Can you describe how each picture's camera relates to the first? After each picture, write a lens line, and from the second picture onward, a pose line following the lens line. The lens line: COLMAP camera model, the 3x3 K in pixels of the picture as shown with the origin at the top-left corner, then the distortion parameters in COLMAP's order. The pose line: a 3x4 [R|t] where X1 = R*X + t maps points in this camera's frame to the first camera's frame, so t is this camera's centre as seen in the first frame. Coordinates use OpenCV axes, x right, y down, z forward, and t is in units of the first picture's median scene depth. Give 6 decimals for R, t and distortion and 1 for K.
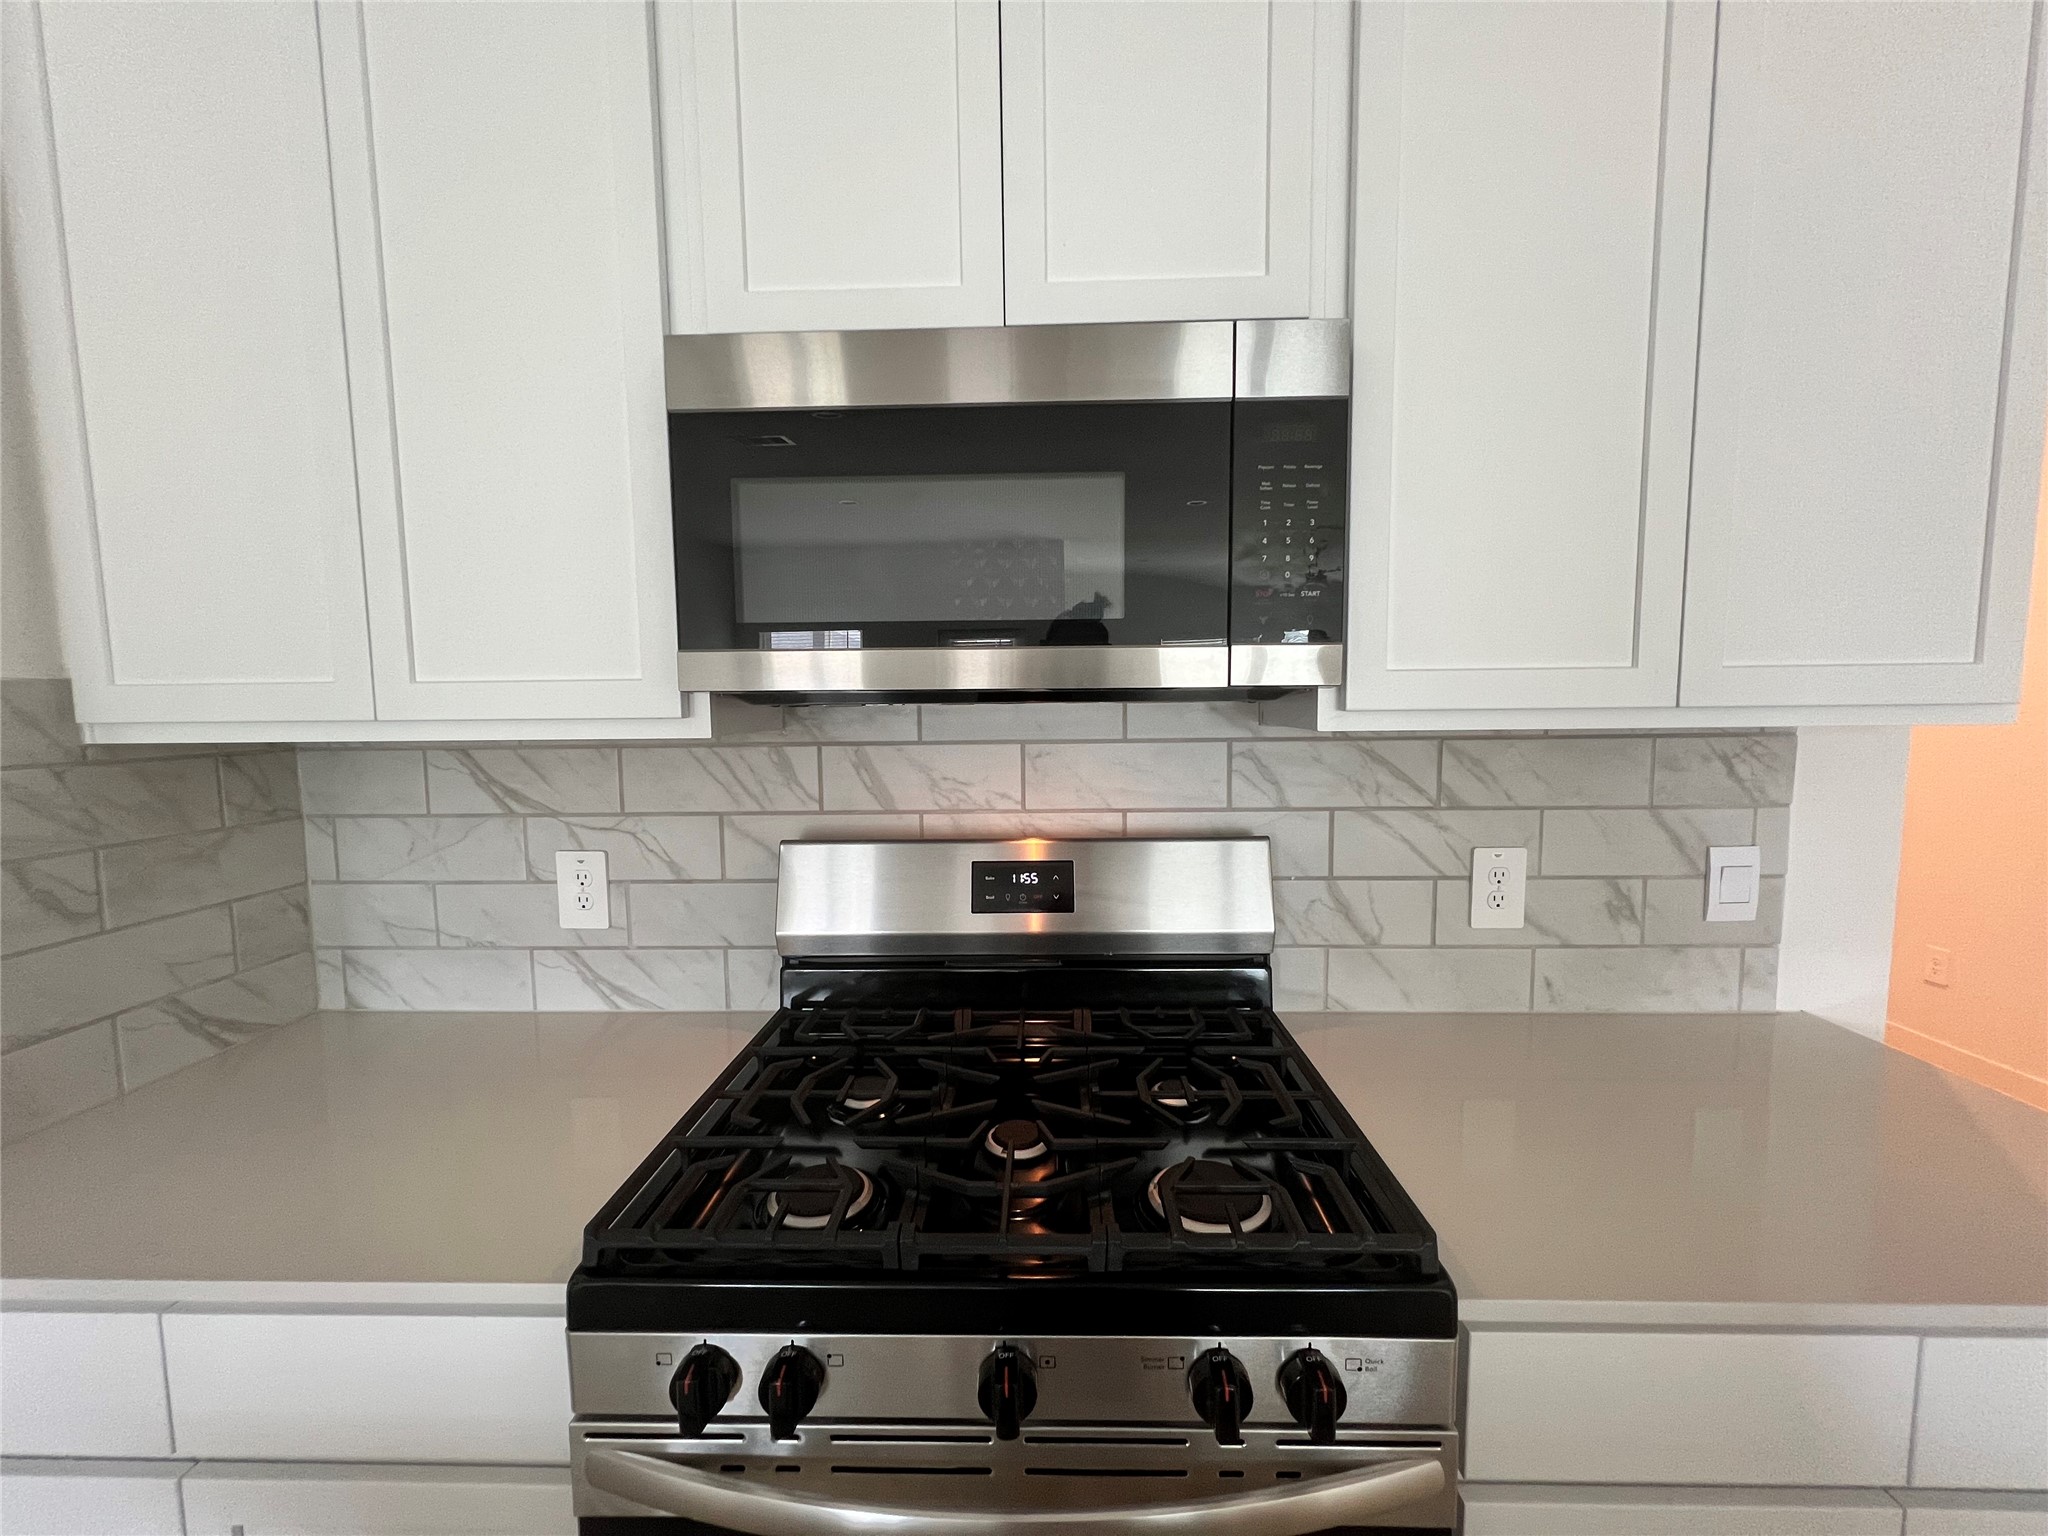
lens RADIAL K [[821.5, 0, 1017.4], [0, 821.5, 775.0], [0, 0, 1]] dist [0.003088, 0.000173]
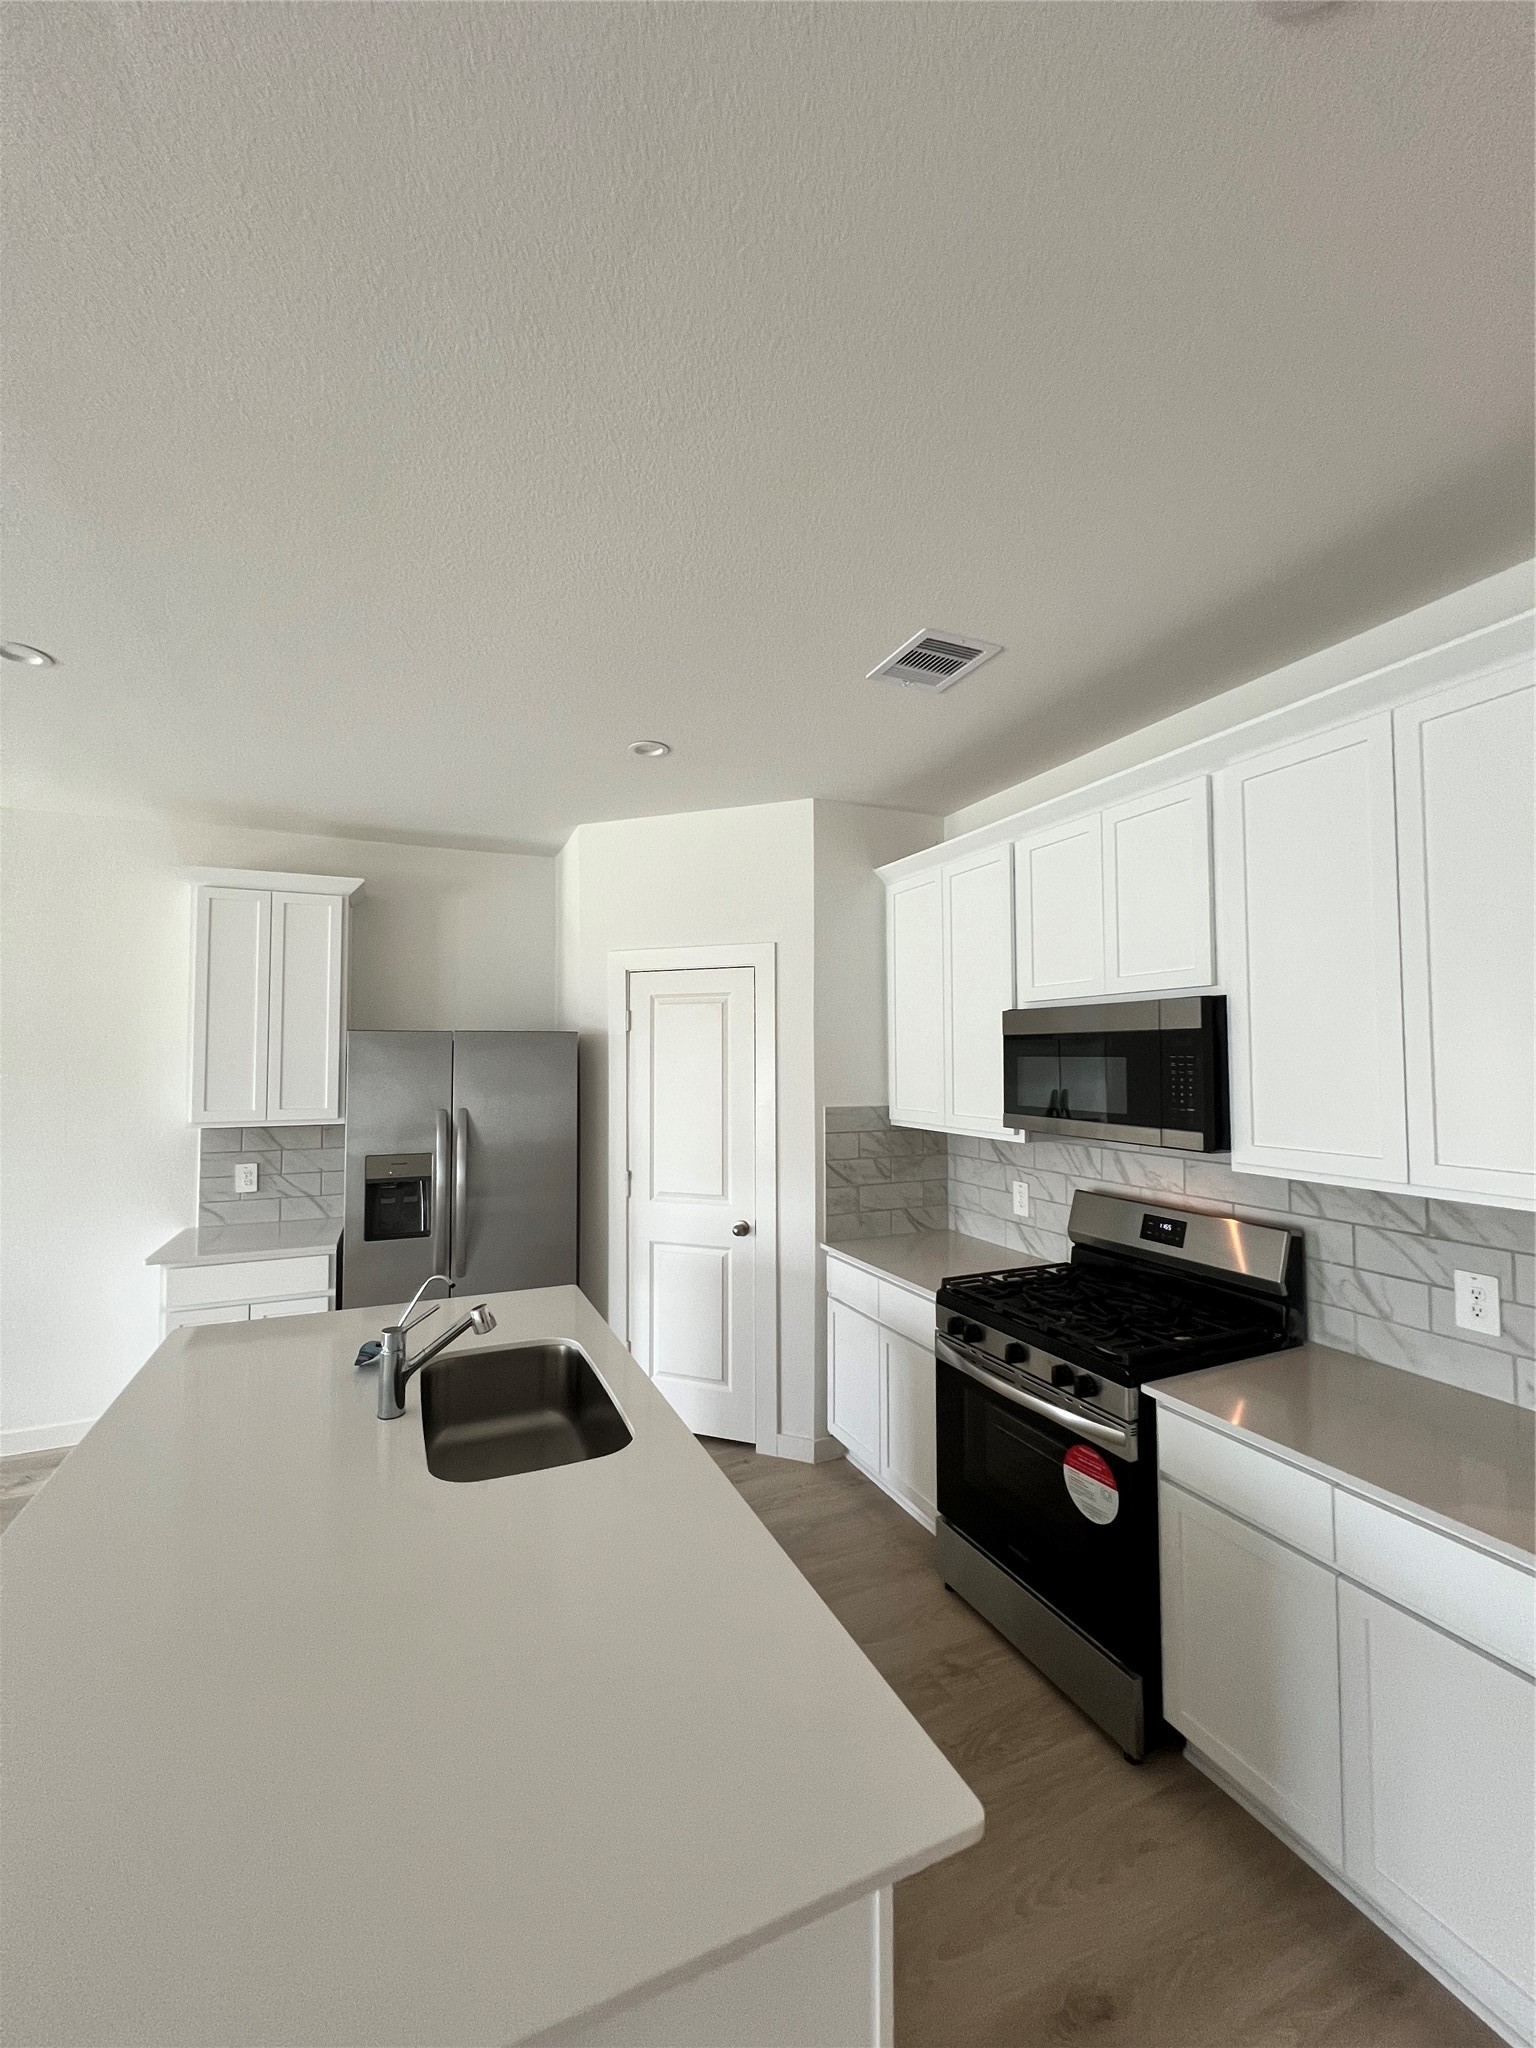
lens RADIAL K [[821.5, 0, 764.3], [0, 821.5, 1028.6], [0, 0, 1]] dist [0.003088, 0.000173]
pose [[0.442468, -0.020262, -0.896555, 1.323637], [-0.086705, 0.994095, -0.065256, -0.133132], [0.892583, 0.106609, 0.438099, -0.776797]]
